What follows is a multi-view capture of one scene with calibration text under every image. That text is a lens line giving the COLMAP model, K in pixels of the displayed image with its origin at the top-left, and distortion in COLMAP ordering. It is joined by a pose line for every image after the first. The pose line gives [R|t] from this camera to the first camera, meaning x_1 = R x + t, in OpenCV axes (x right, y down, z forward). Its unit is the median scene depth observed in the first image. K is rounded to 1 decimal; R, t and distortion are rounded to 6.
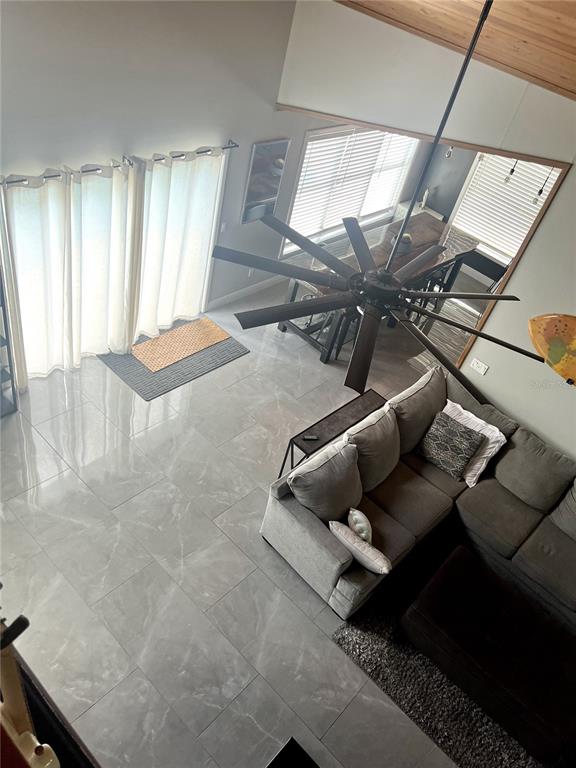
lens RADIAL K [[581.8, 0, 288.2], [0, 581.8, 384.9], [0, 0, 1]] dist [-0.009346, -0.004131]
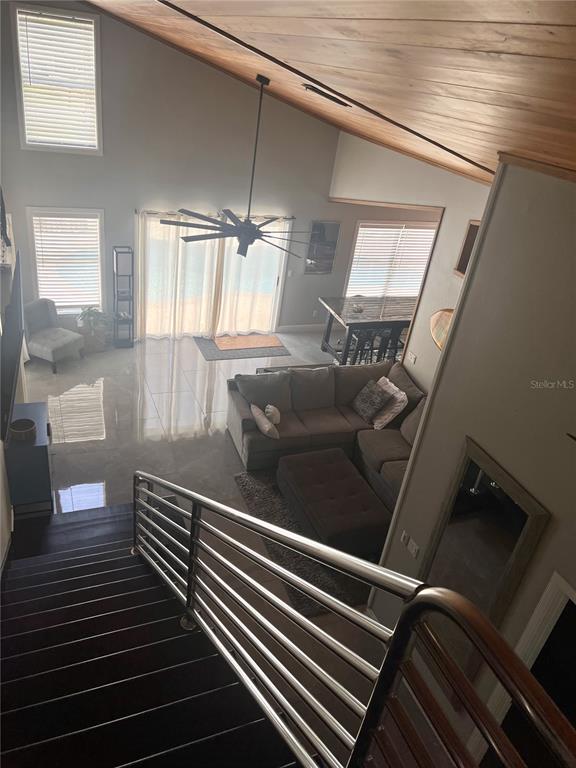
lens RADIAL K [[581.8, 0, 288.7], [0, 581.8, 384.4], [0, 0, 1]] dist [-0.009346, -0.004131]
pose [[0.898960, 0.120012, -0.421269, 0.680723], [-0.235228, 0.943560, -0.233158, 0.435539], [0.369510, 0.308694, 0.876453, -0.308828]]
